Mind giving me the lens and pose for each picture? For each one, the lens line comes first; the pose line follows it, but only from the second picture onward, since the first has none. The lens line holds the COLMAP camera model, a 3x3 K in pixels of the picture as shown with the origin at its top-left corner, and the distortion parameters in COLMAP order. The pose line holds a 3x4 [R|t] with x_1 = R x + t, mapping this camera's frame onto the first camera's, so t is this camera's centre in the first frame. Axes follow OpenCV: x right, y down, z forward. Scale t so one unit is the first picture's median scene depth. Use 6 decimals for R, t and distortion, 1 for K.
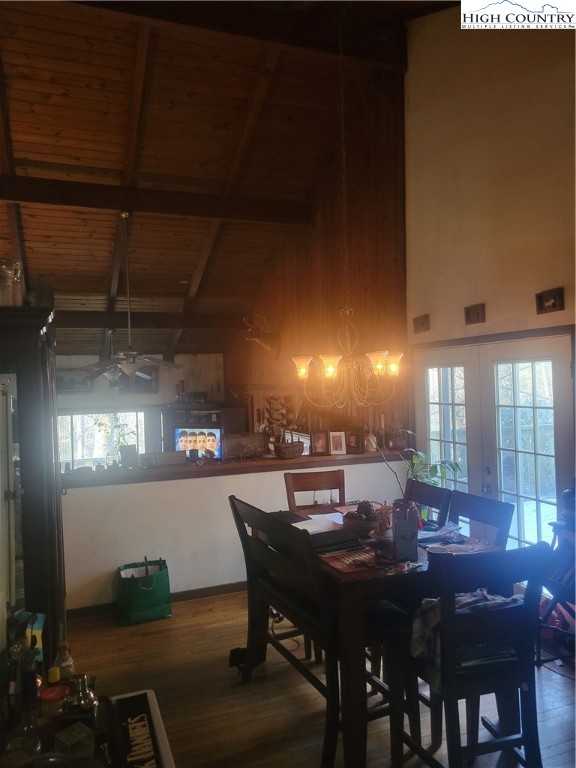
lens RADIAL K [[574.7, 0, 281.7], [0, 574.7, 378.1], [0, 0, 1]] dist [0.029996, 0.000499]
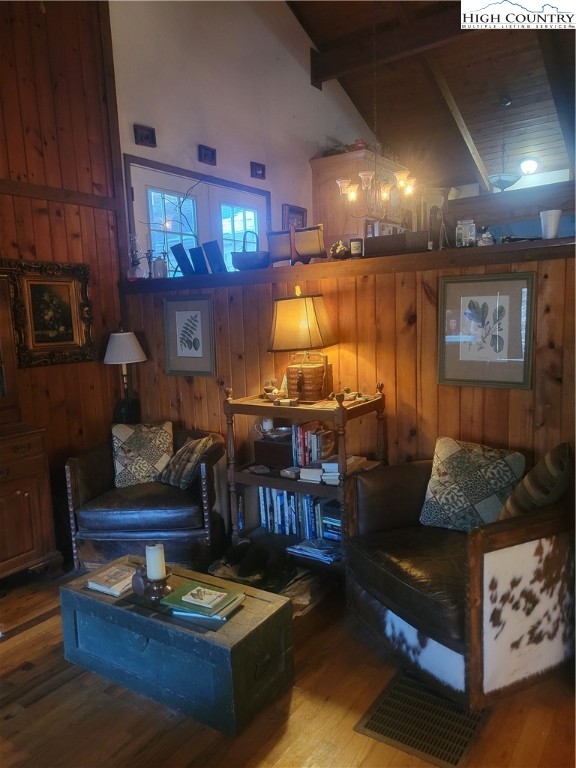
lens RADIAL K [[579.8, 0, 288.0], [0, 579.8, 384.0], [0, 0, 1]] dist [0.034744, -0.000024]
pose [[-0.573174, -0.042773, 0.818317, -0.732656], [0.052075, 0.994717, 0.088468, 0.249955], [-0.817778, 0.093321, -0.567918, 1.576205]]
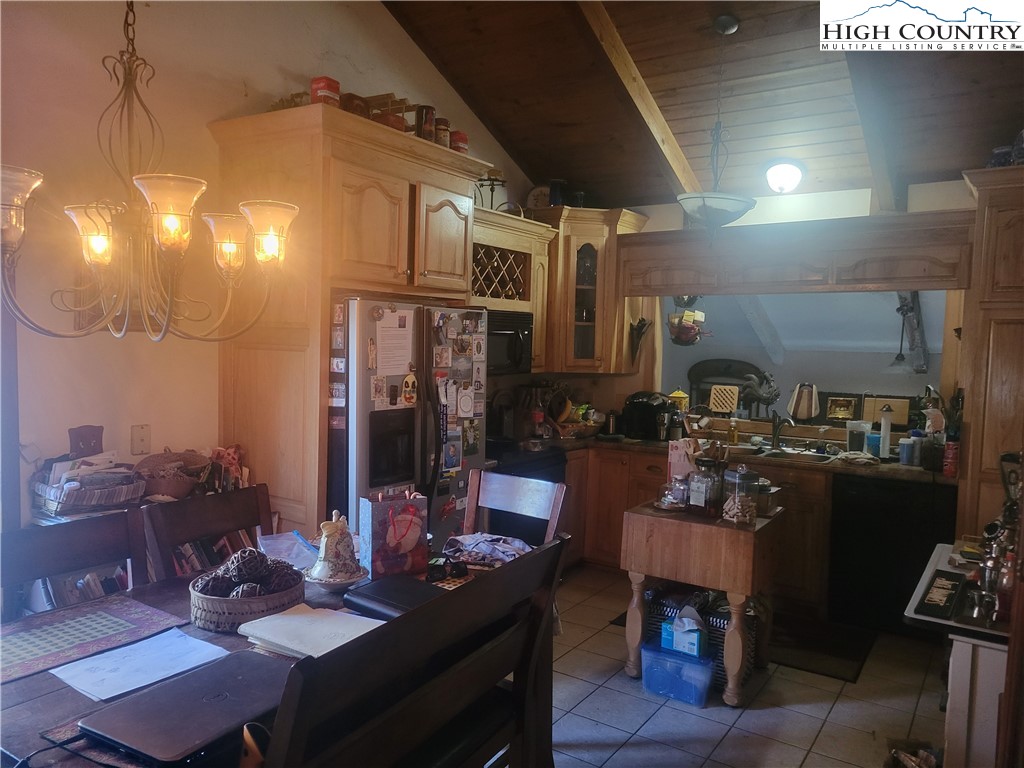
lens RADIAL K [[766.3, 0, 512.0], [0, 766.3, 384.0], [0, 0, 1]] dist [0.029996, 0.000499]
pose [[-0.590591, -0.028513, 0.806467, -0.320209], [-0.009992, 0.999557, 0.028023, 0.050446], [-0.806909, 0.008492, -0.590615, 0.850267]]
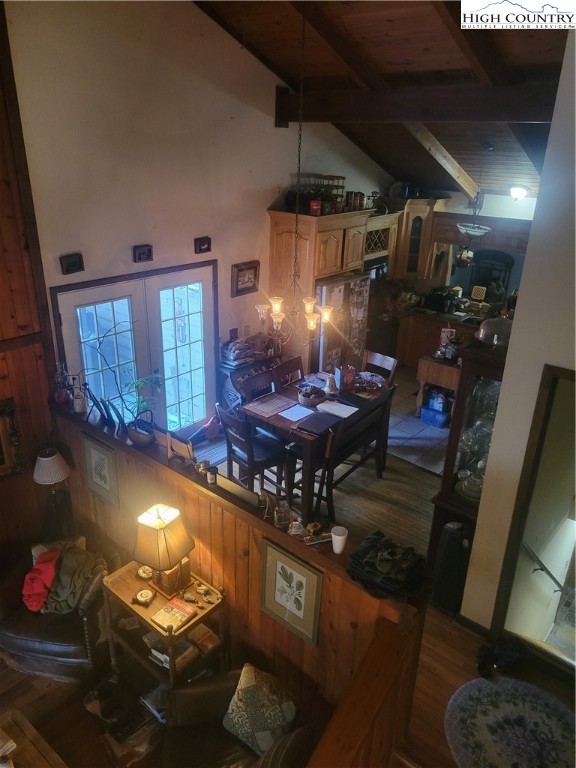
lens RADIAL K [[574.7, 0, 281.7], [0, 574.7, 378.1], [0, 0, 1]] dist [0.029996, 0.000499]
pose [[-0.479963, -0.320384, 0.816694, -0.866007], [-0.013129, 0.933449, 0.358470, -0.303229], [-0.877190, 0.161330, -0.452227, 1.333296]]
